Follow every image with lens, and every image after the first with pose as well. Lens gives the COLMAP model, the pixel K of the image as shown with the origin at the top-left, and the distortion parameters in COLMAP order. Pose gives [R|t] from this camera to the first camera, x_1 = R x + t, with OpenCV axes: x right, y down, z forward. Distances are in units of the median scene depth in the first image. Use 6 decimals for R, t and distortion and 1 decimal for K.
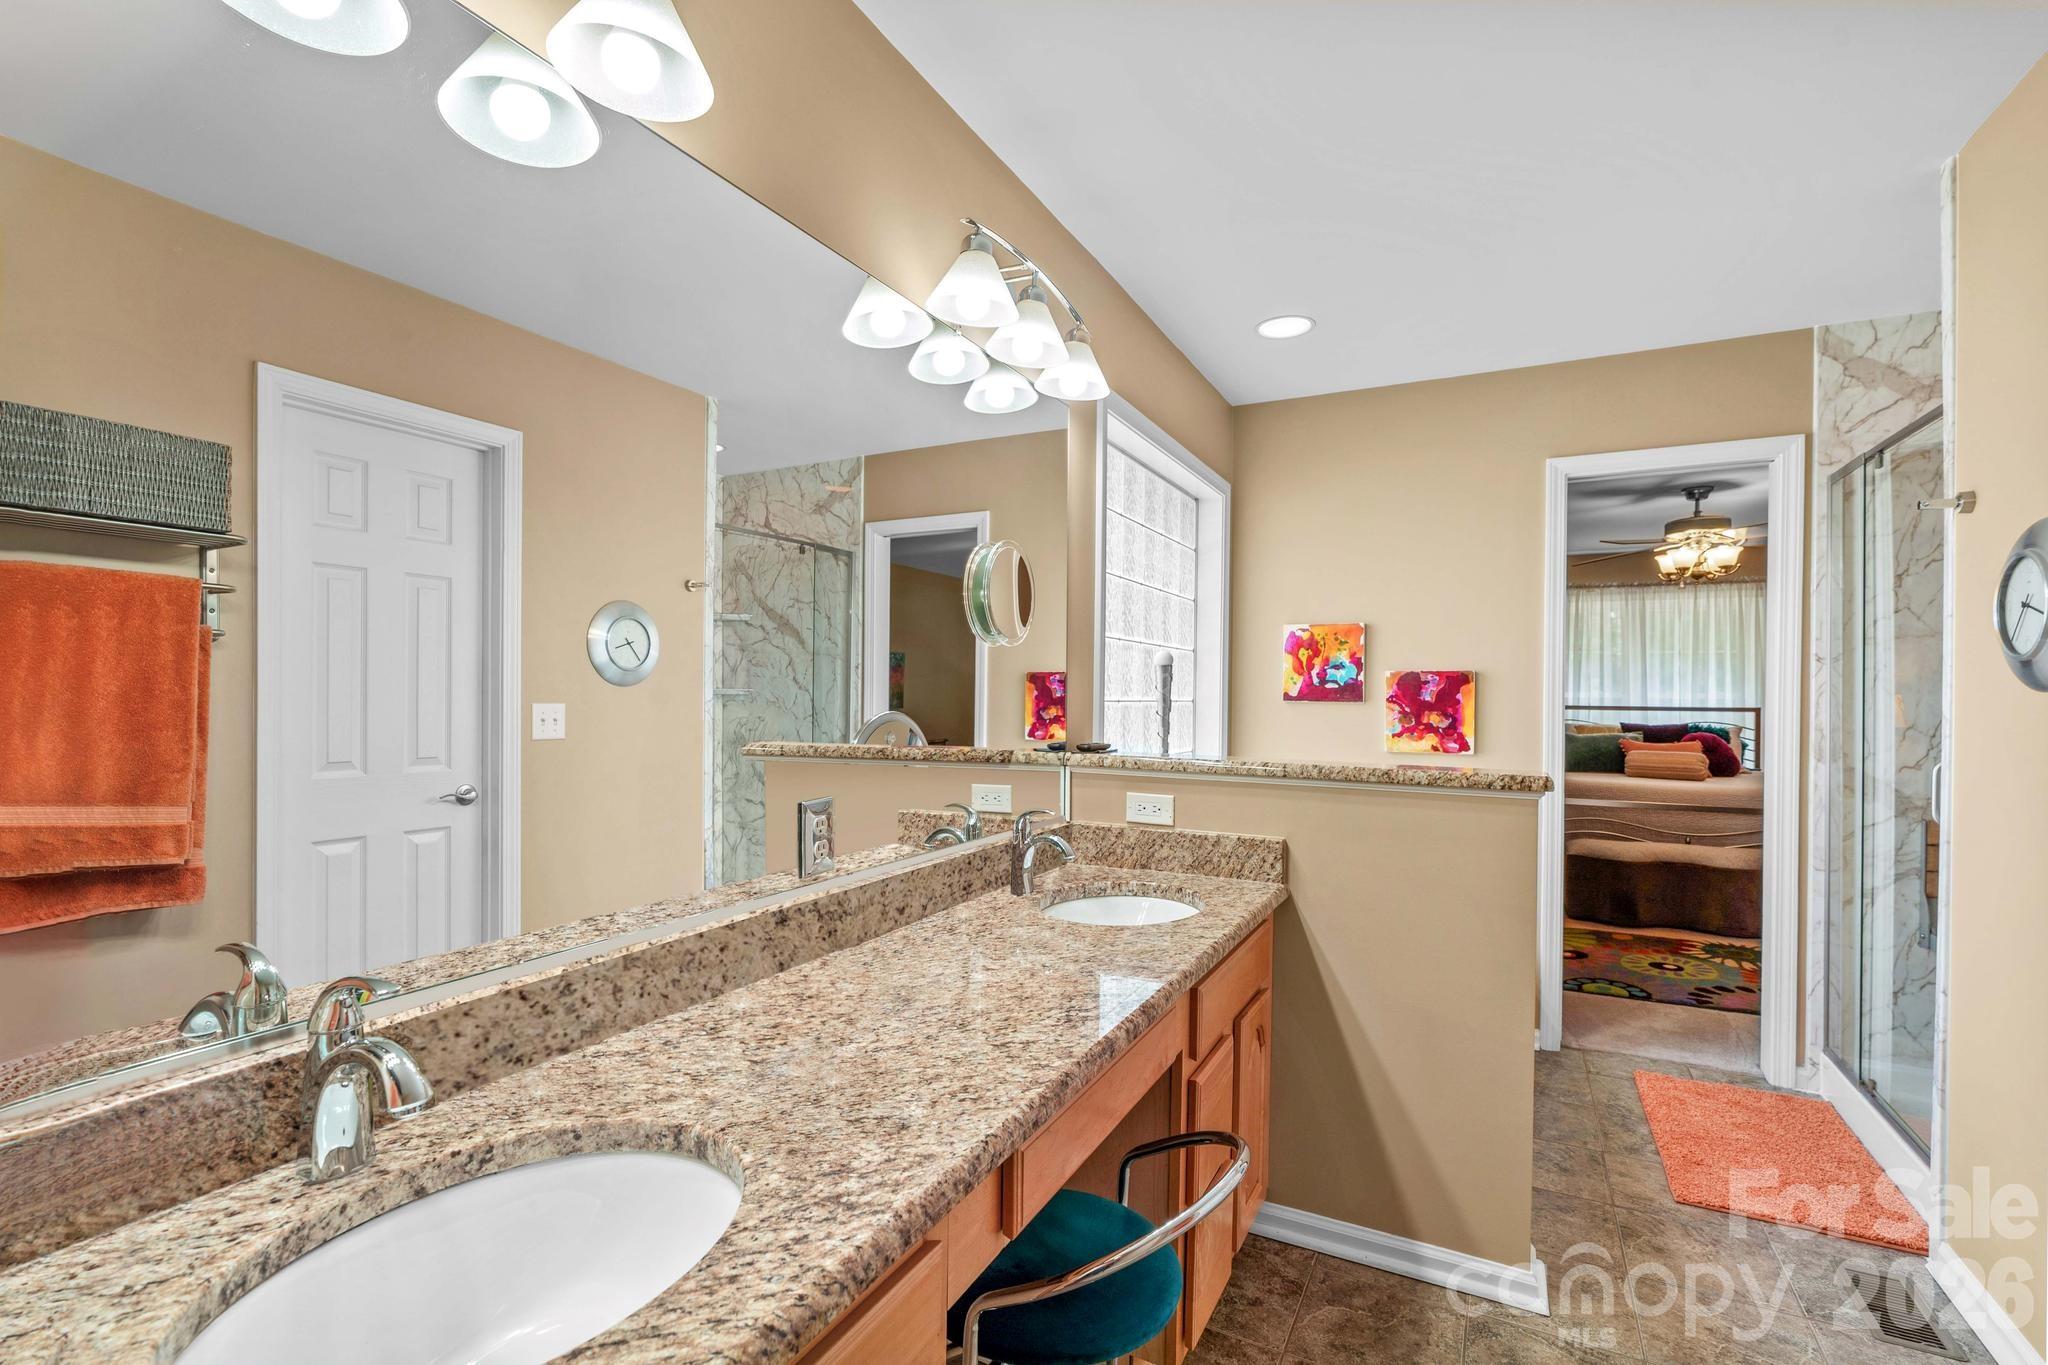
lens RADIAL K [[940.7, 0, 1002.8], [0, 940.7, 689.9], [0, 0, 1]] dist [-0.007896, 0.003025]
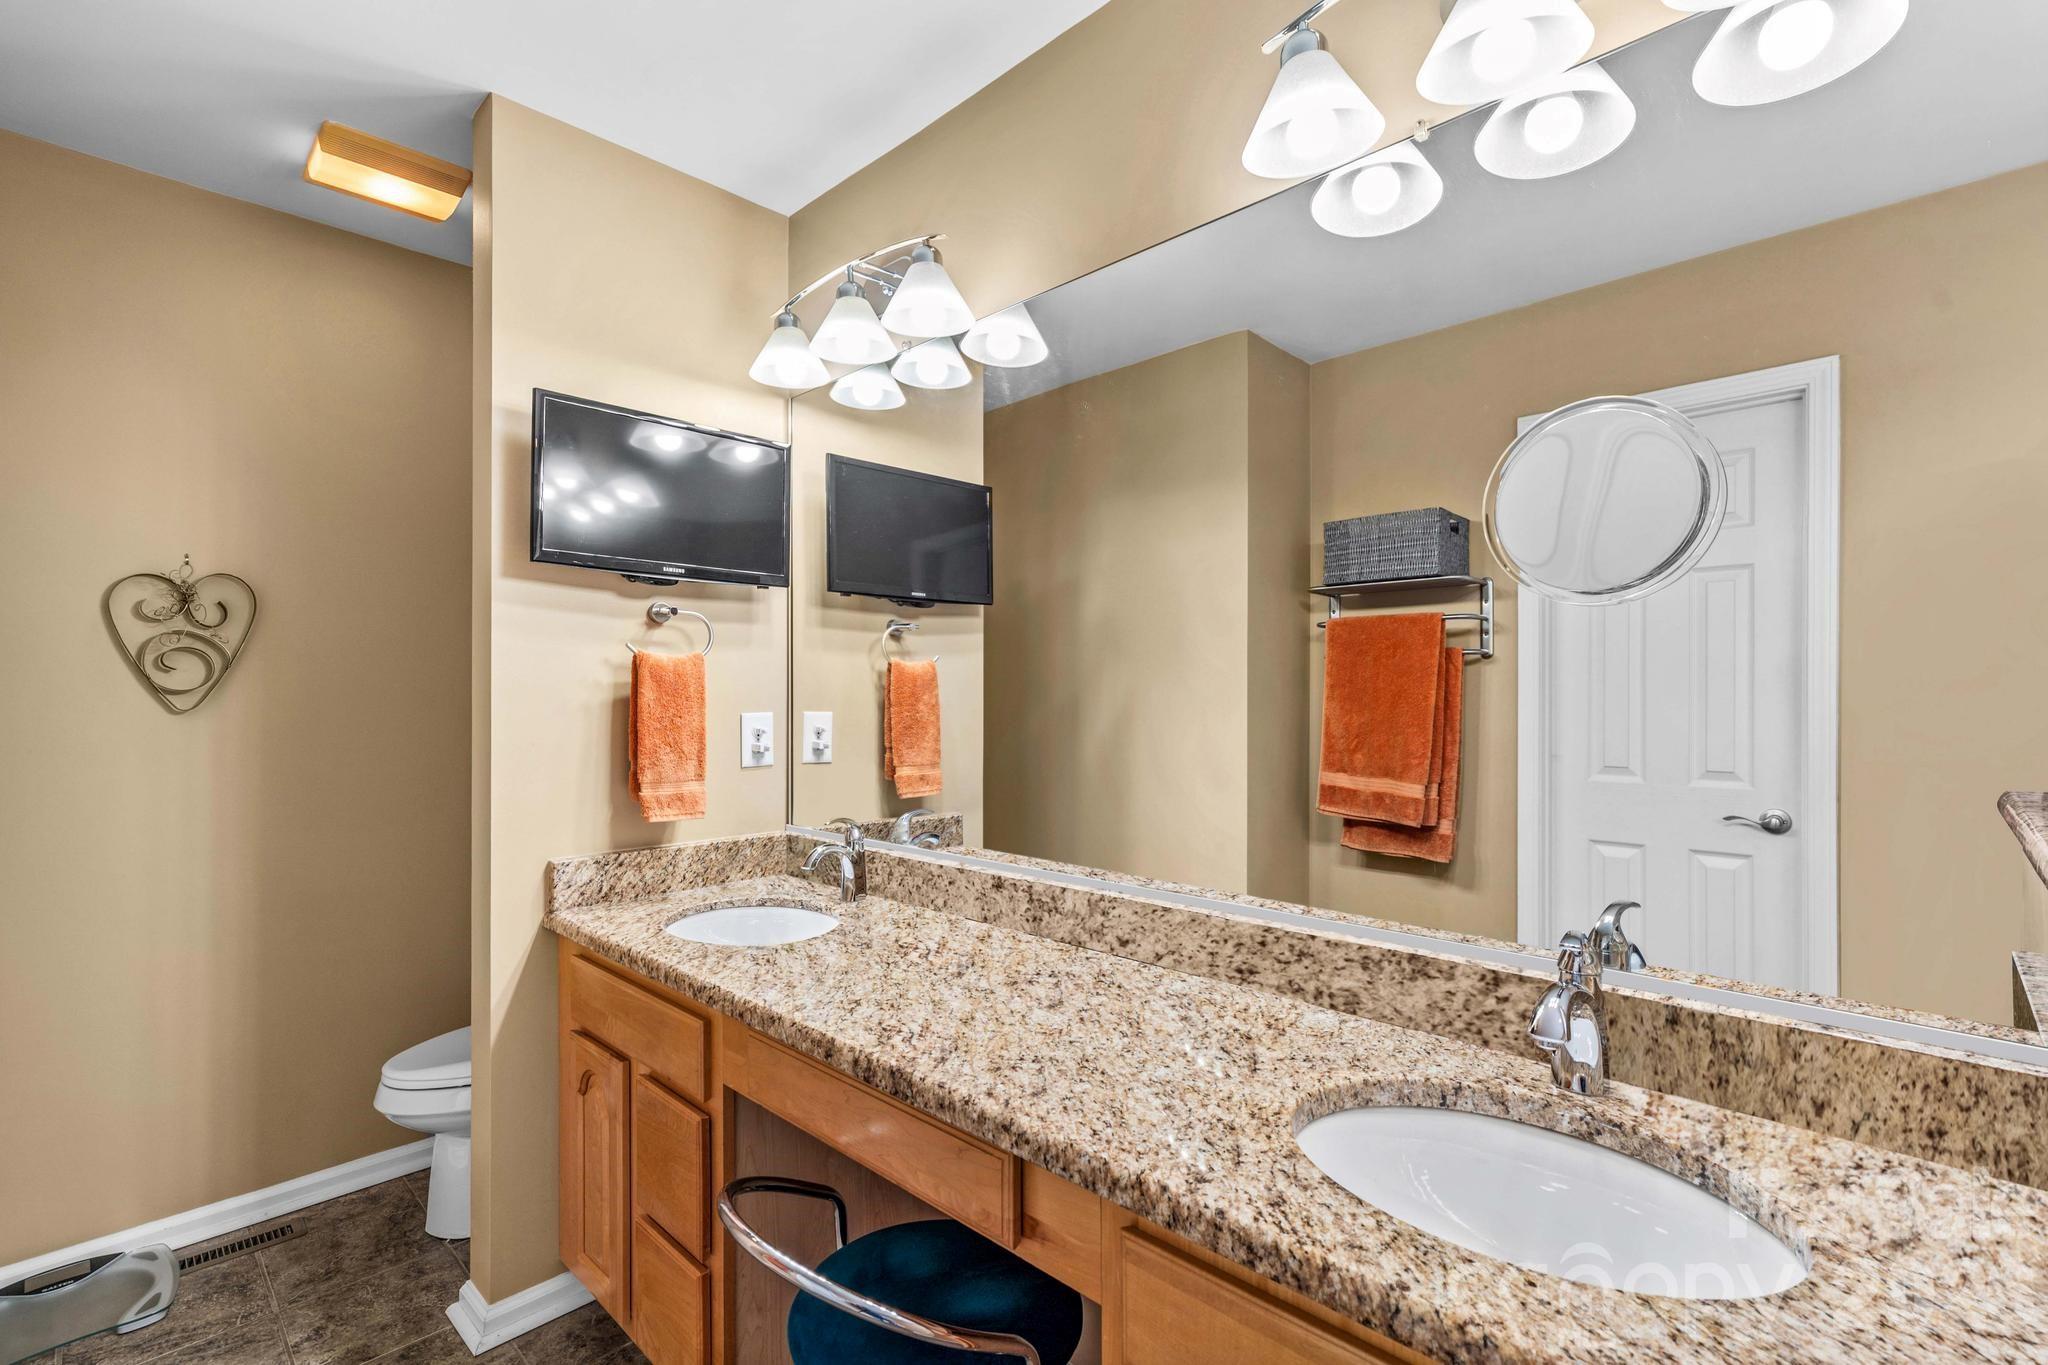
lens RADIAL K [[940.7, 0, 1025.6], [0, 940.7, 686.5], [0, 0, 1]] dist [-0.007896, 0.003025]
pose [[-0.261468, 0.001247, -0.965211, 0.845508], [0.001381, 0.999999, 0.000918, -0.026224], [0.965211, -0.001093, -0.261469, 1.160301]]
